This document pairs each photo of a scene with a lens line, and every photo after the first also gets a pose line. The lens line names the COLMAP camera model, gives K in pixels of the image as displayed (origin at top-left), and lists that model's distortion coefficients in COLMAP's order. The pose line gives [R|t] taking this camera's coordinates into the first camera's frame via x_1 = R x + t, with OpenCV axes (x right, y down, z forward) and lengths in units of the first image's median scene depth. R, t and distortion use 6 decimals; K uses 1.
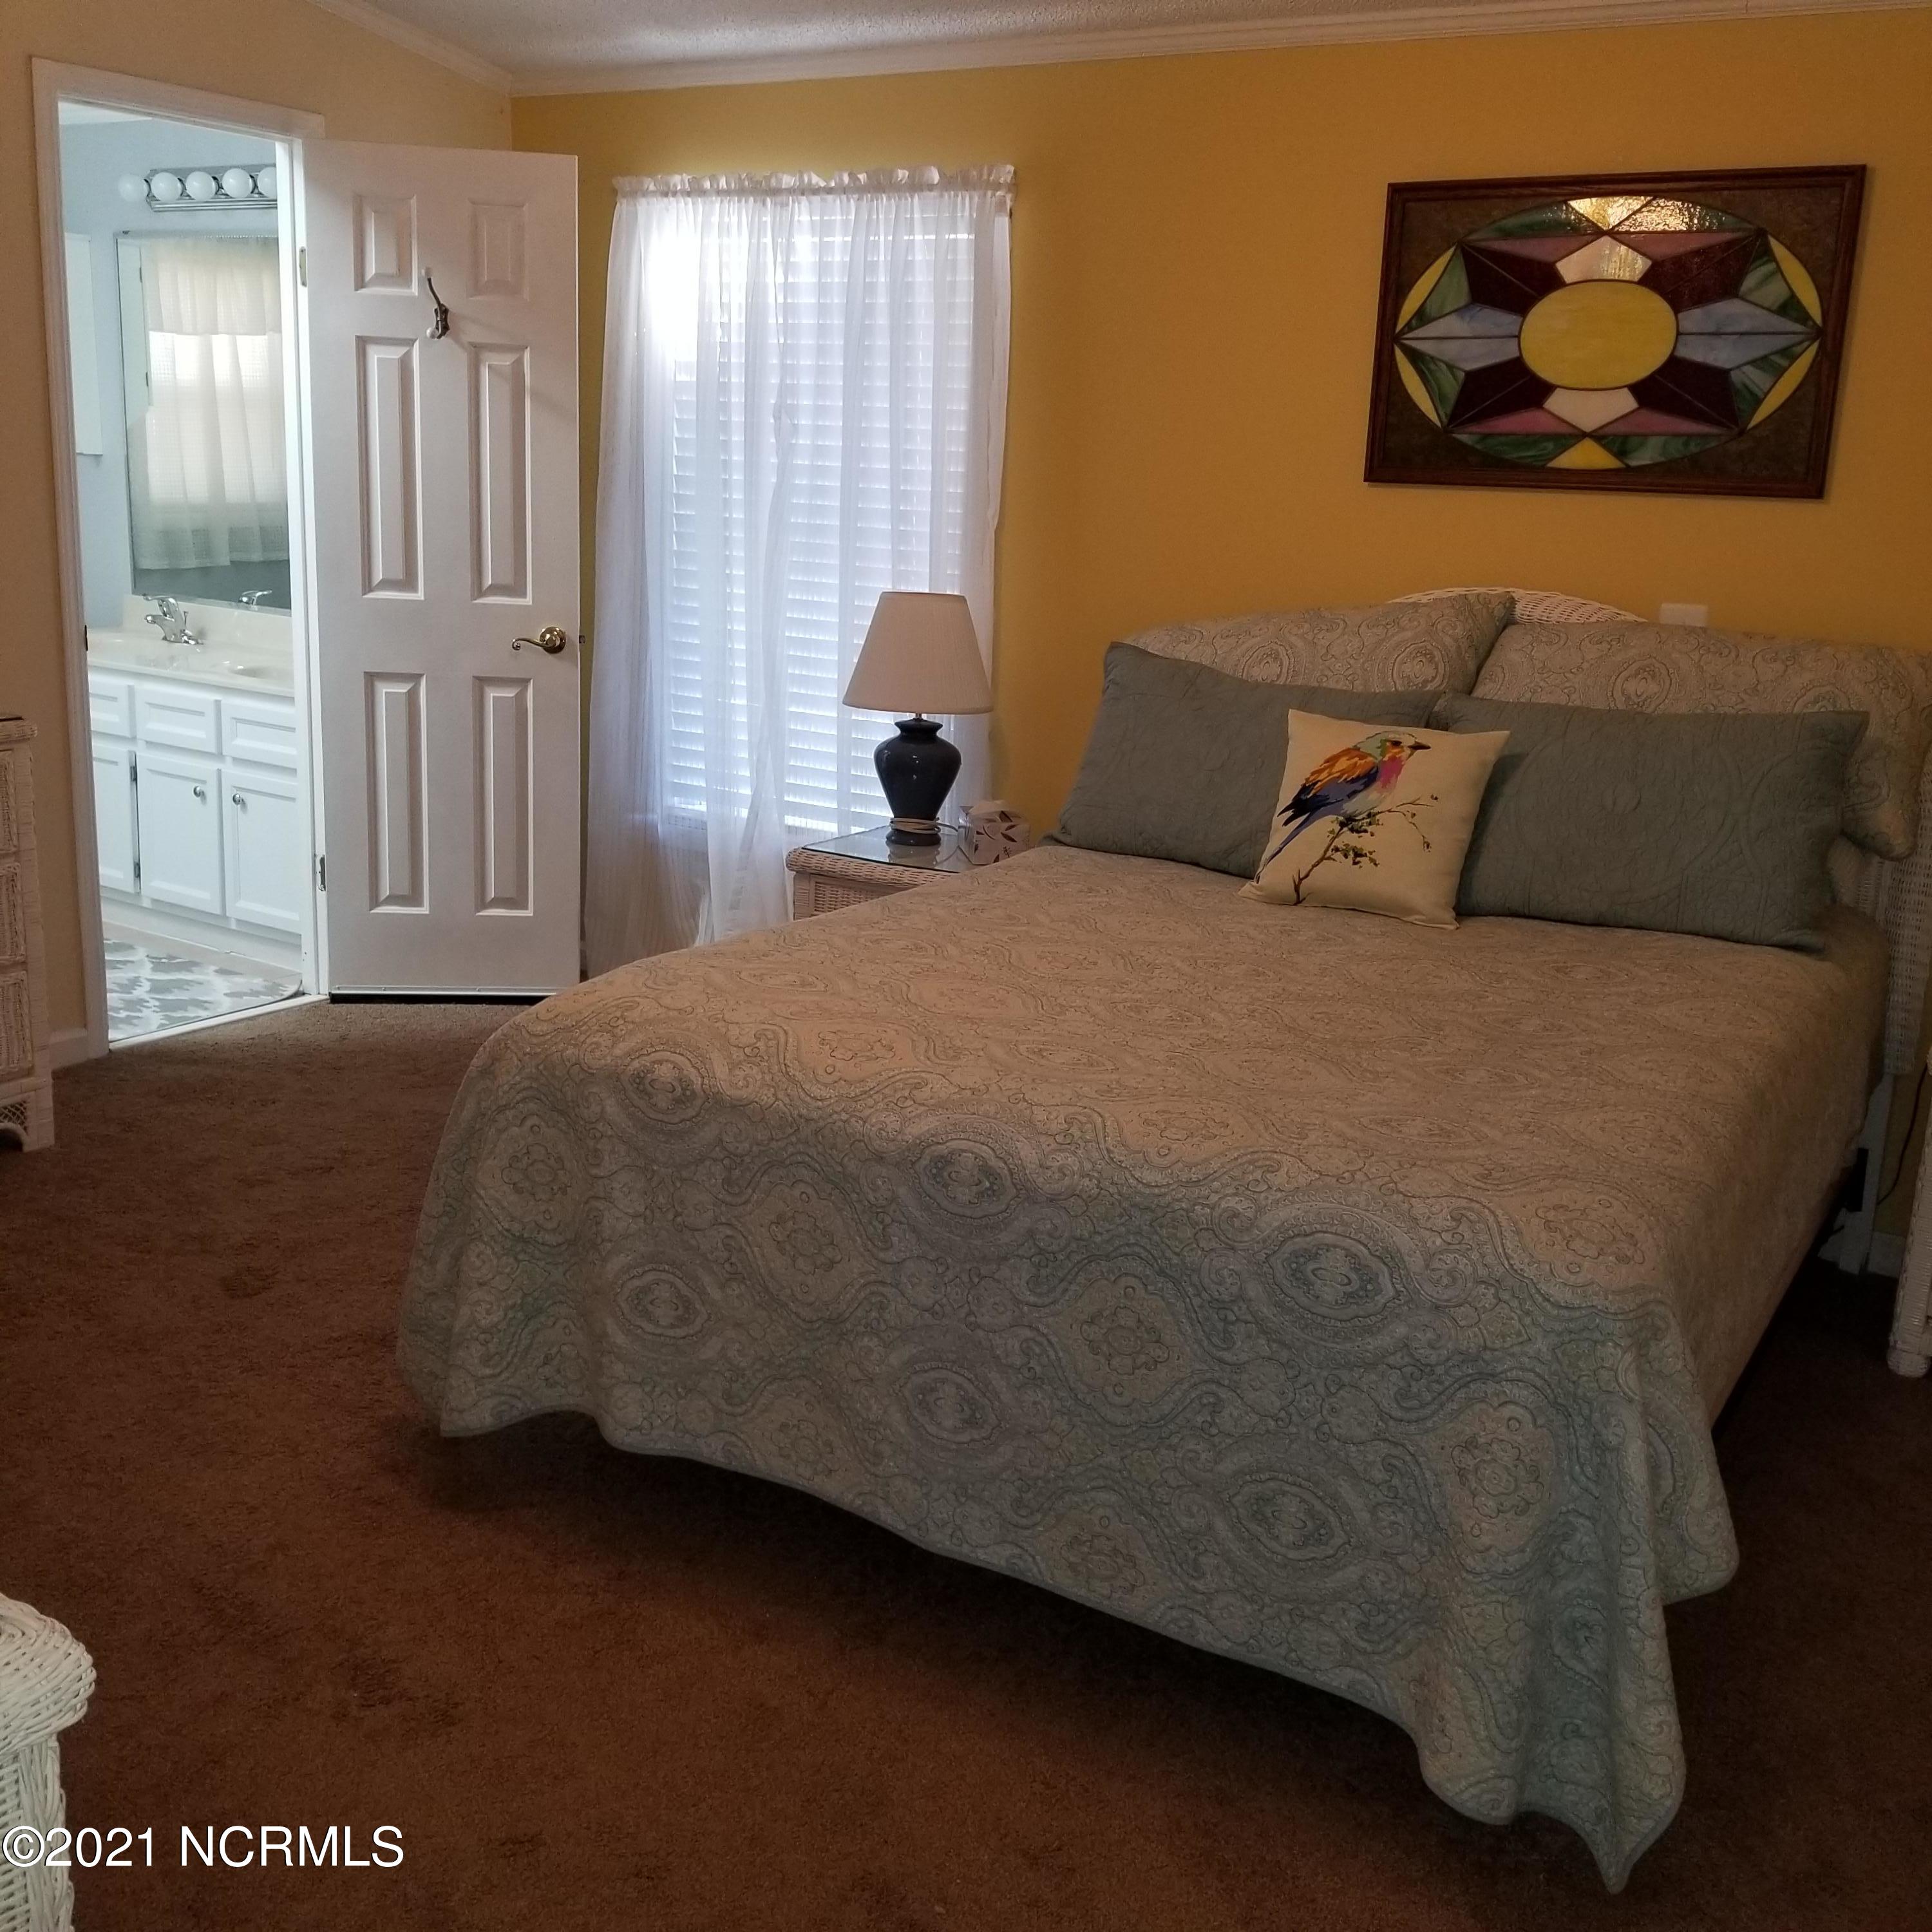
lens RADIAL K [[2103.9, 0, 968.2], [0, 2103.9, 990.2], [0, 0, 1]] dist [0.139156, -0.278905]
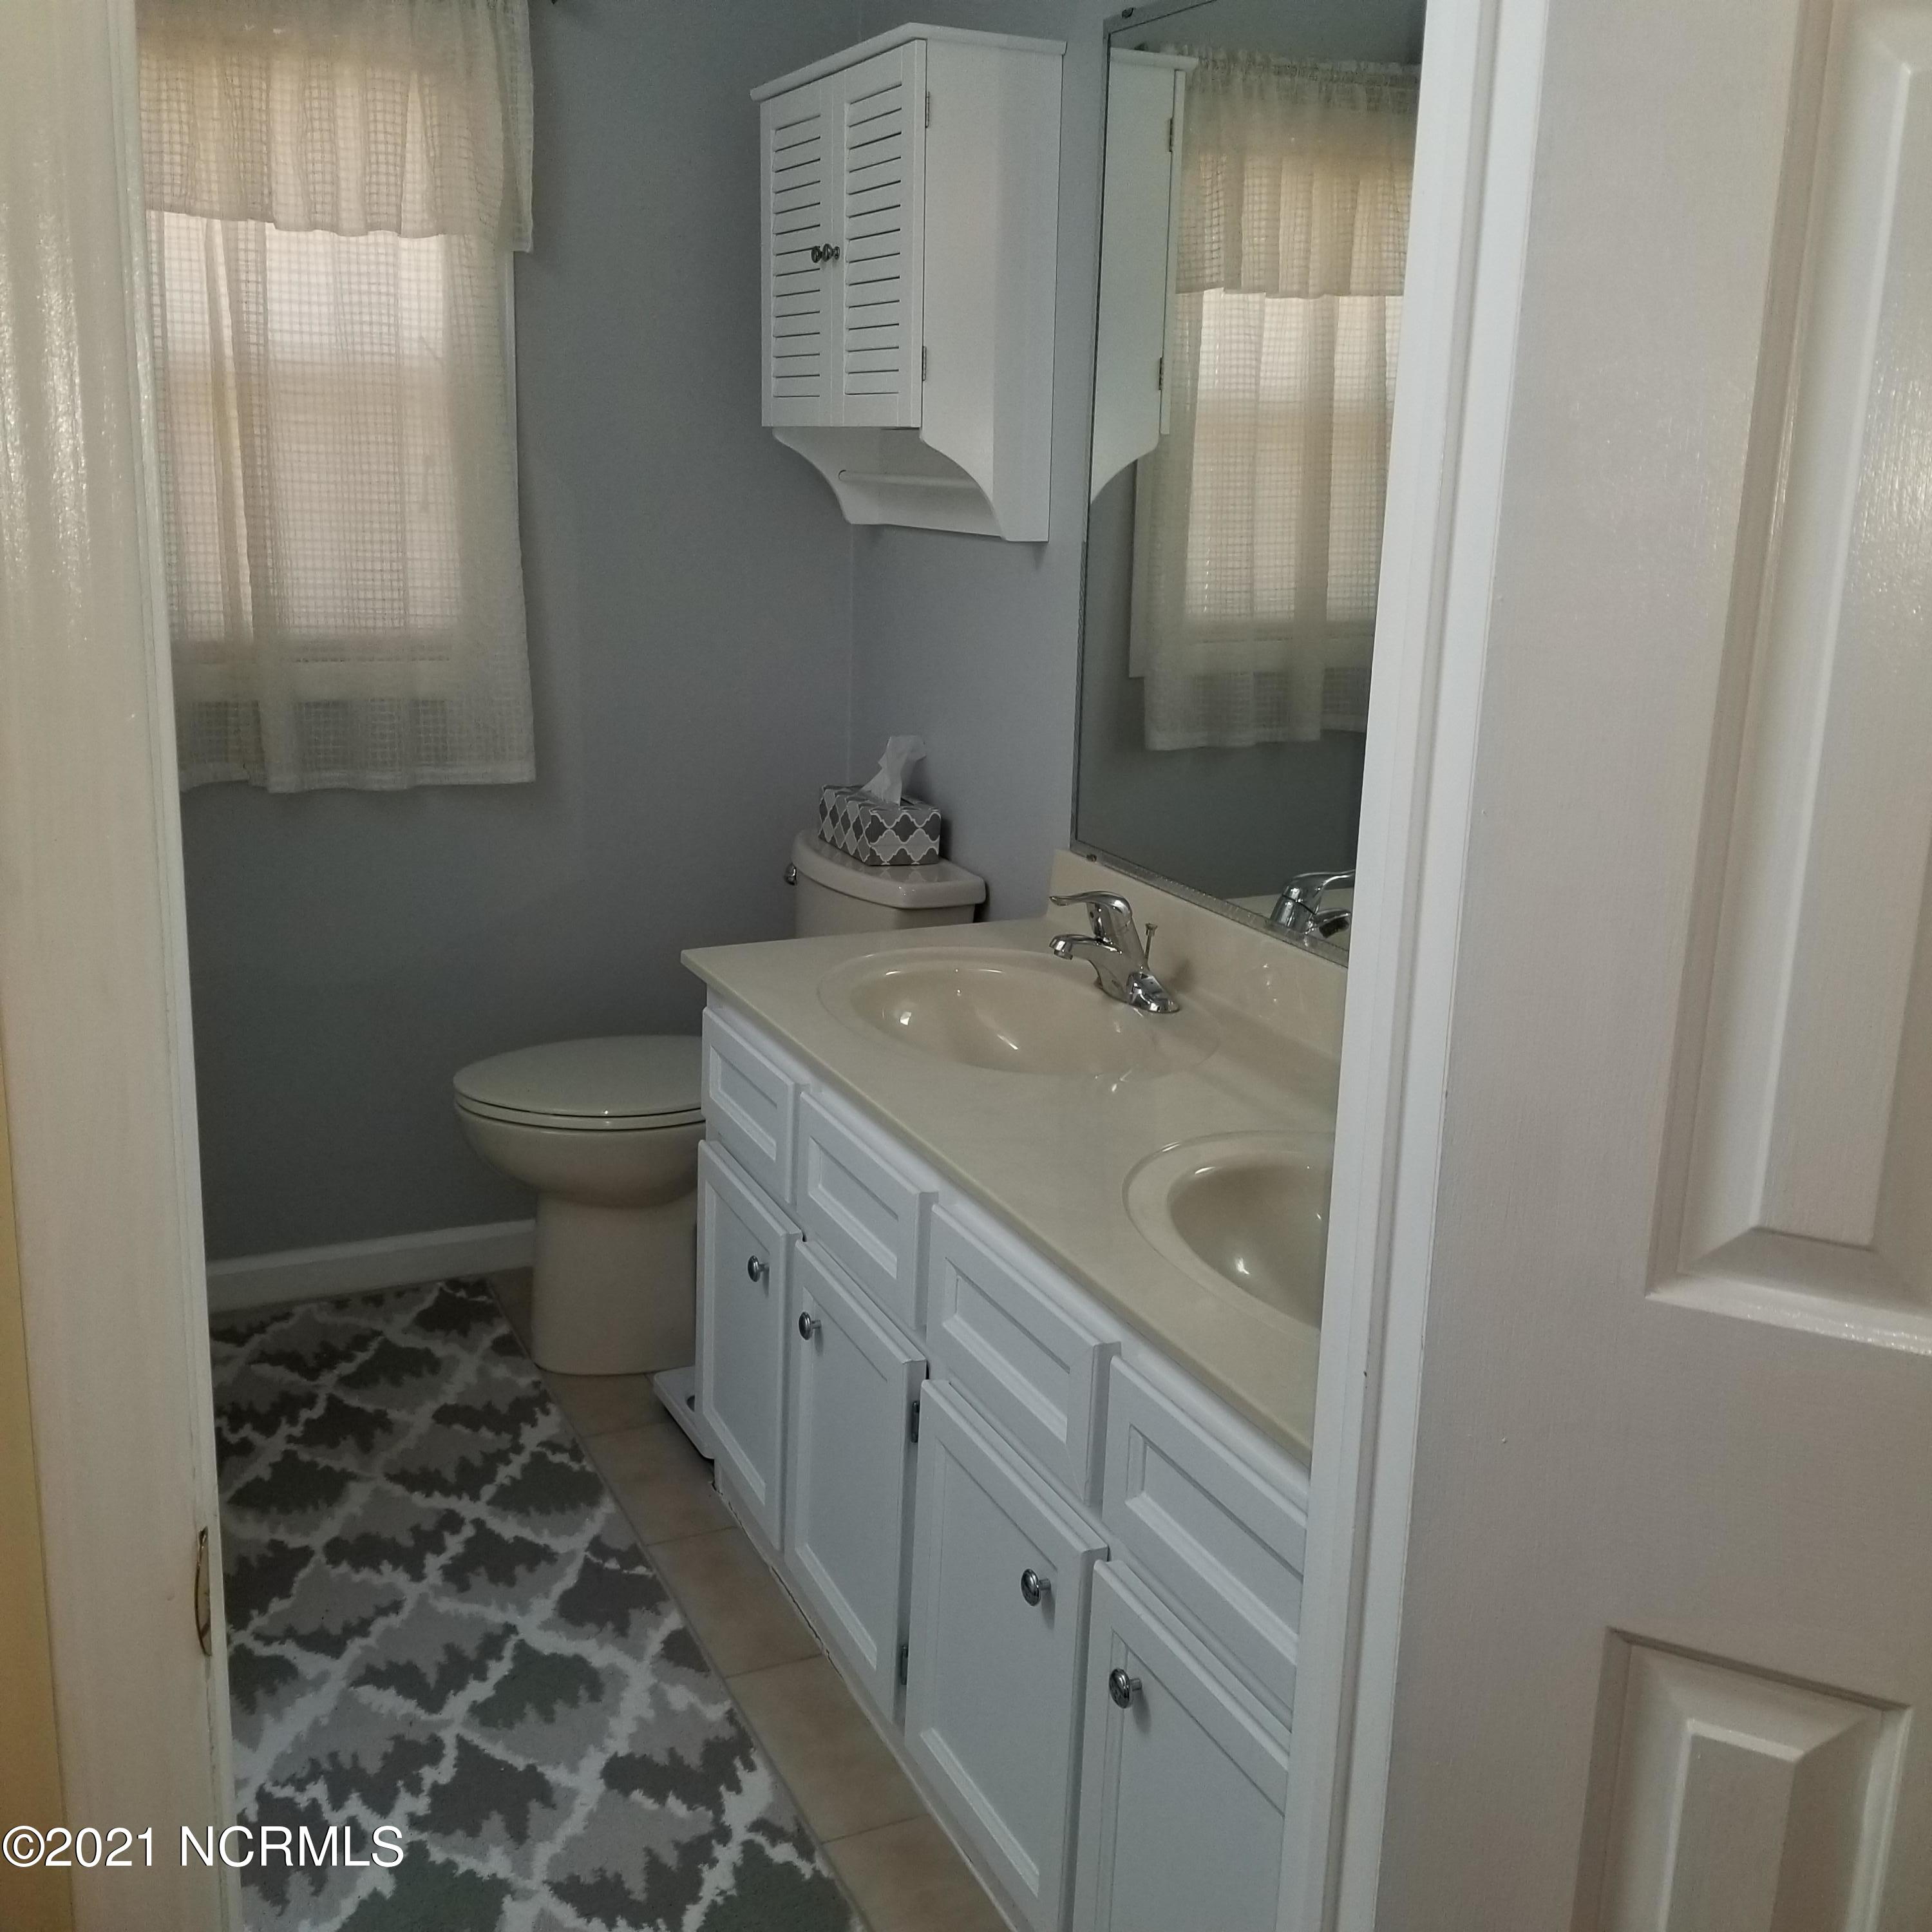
lens RADIAL K [[2088.0, 0, 966.0], [0, 2088.0, 966.0], [0, 0, 1]] dist [0.149752, -0.327282]
pose [[0.860513, 0.096387, -0.500227, -0.160317], [-0.109587, 0.993973, 0.003009, -0.138339], [0.497502, 0.052228, 0.865889, 0.523624]]
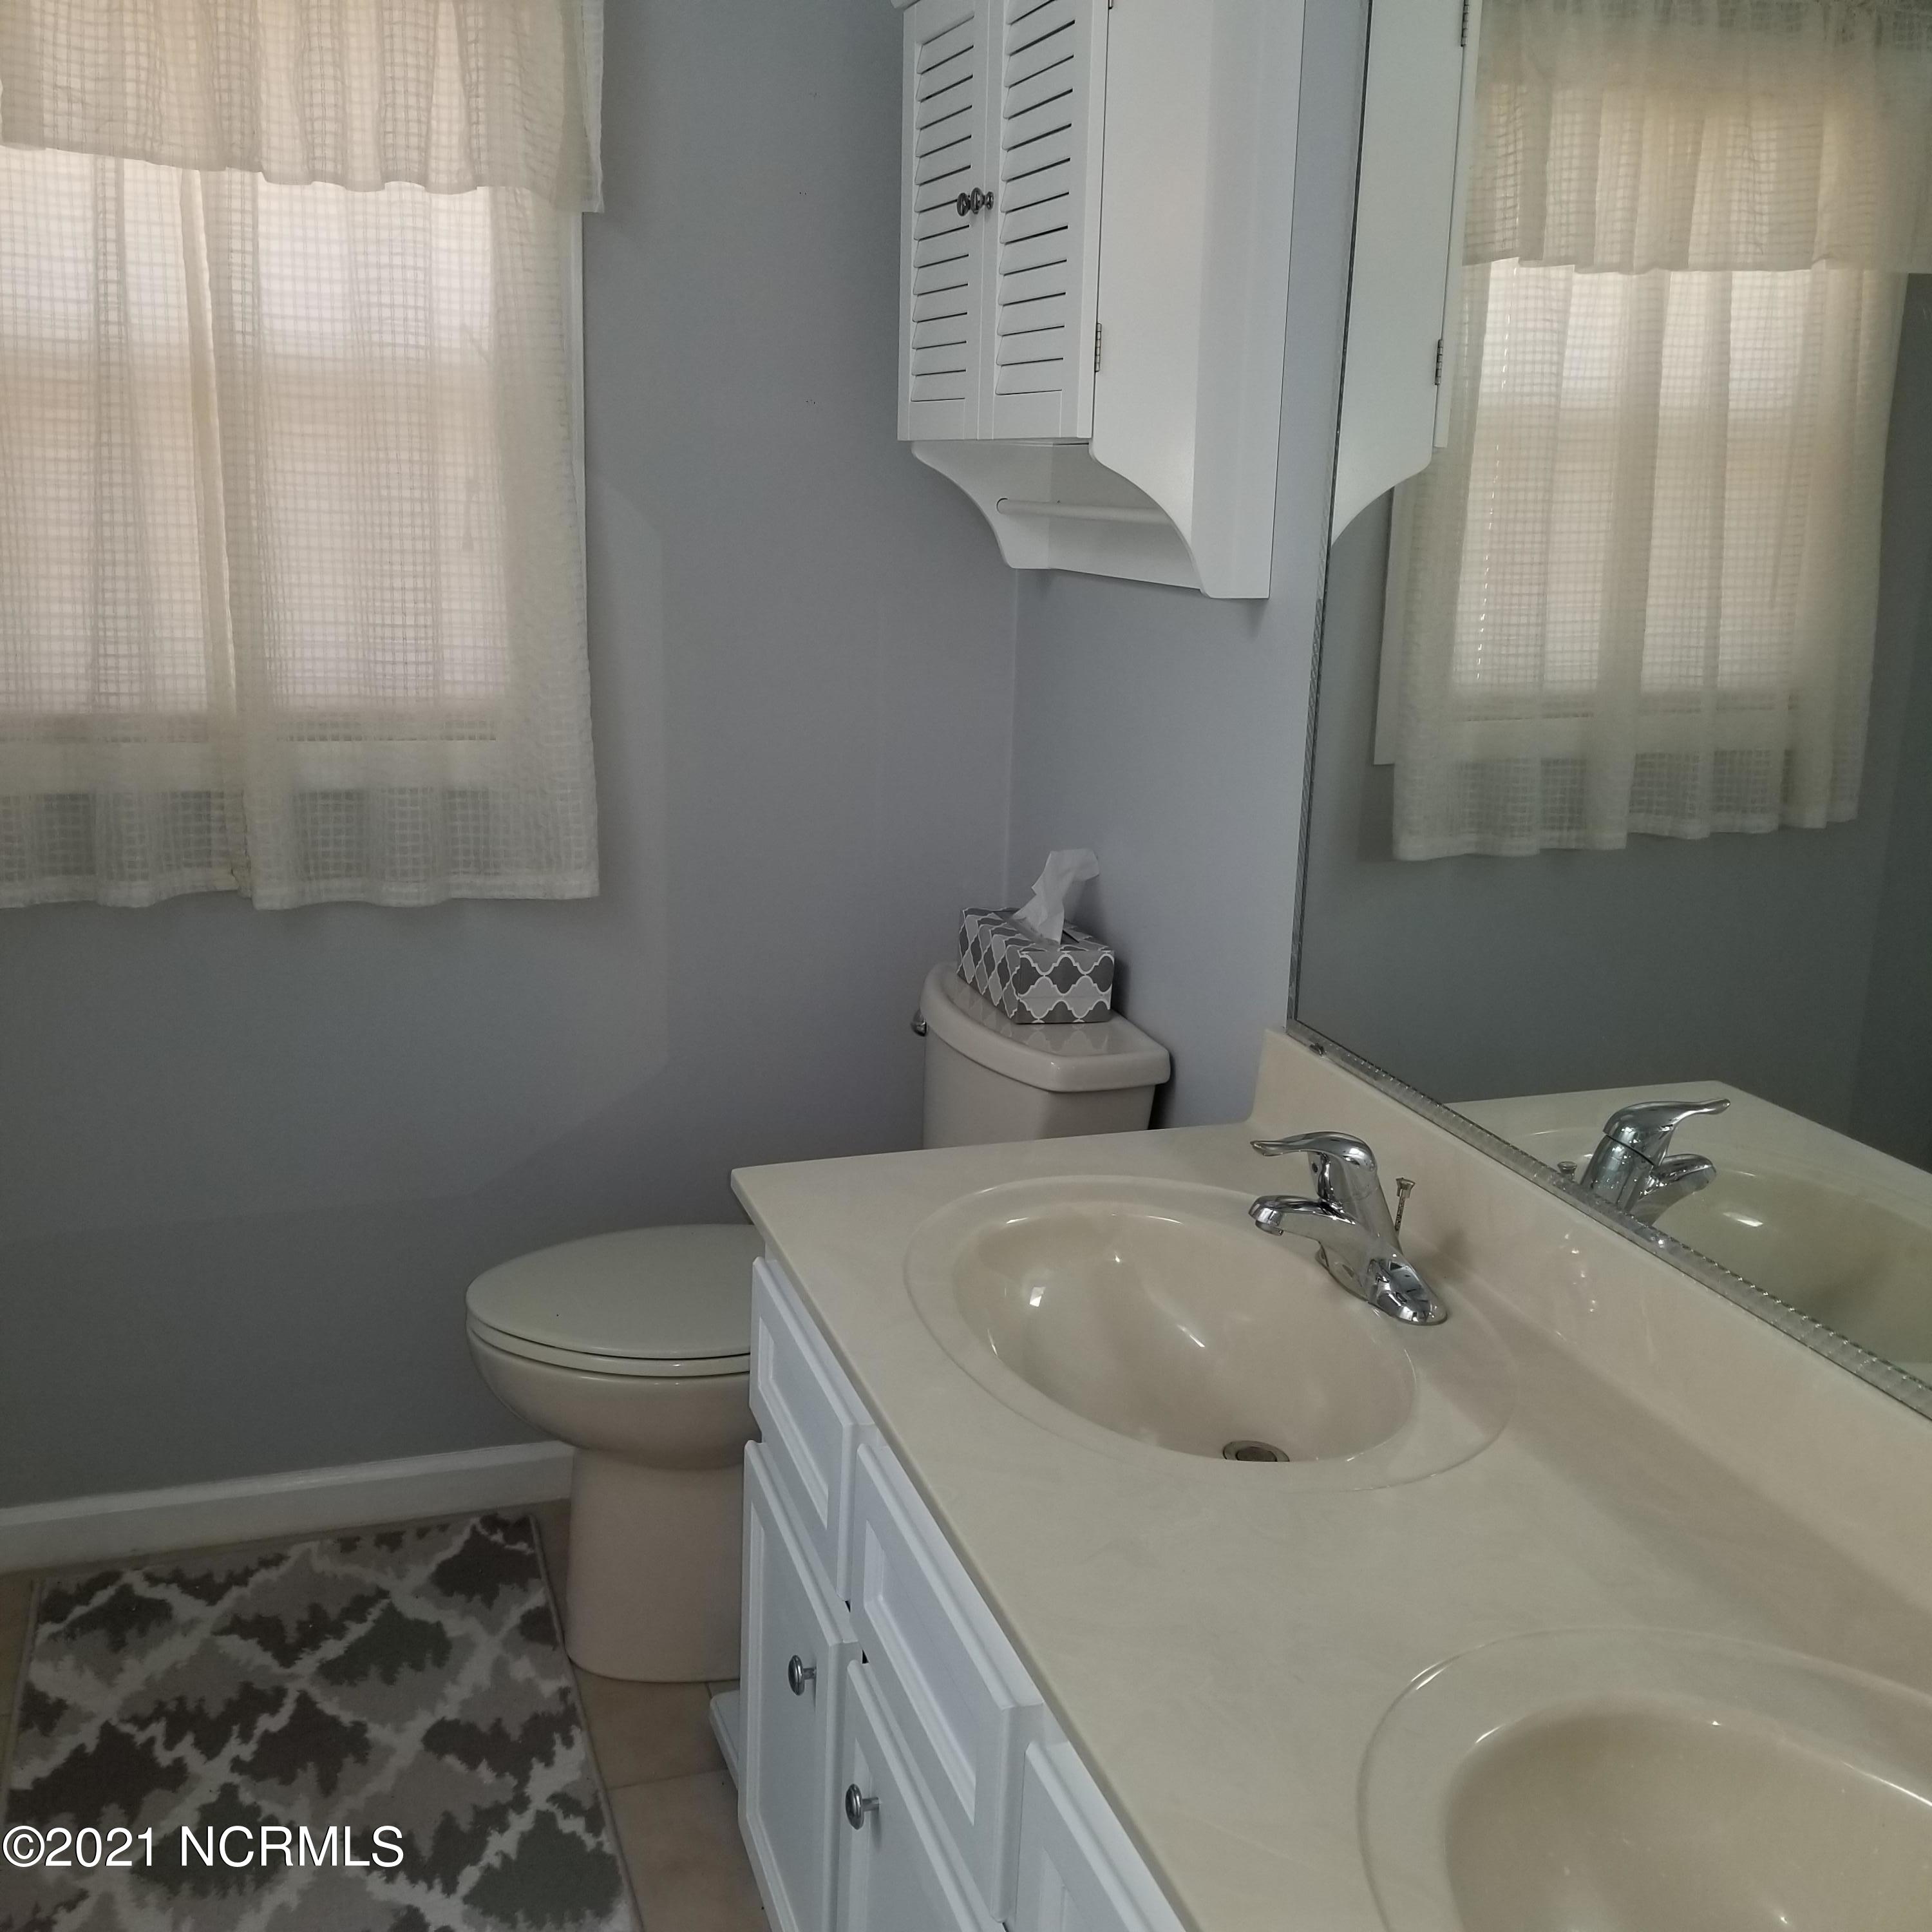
lens RADIAL K [[2103.9, 0, 968.2], [0, 2103.9, 990.2], [0, 0, 1]] dist [0.139156, -0.278905]
pose [[0.800302, 0.118927, -0.587685, -0.210084], [-0.137084, 0.990464, 0.013756, -0.163829], [0.583716, 0.069553, 0.808973, 0.616973]]
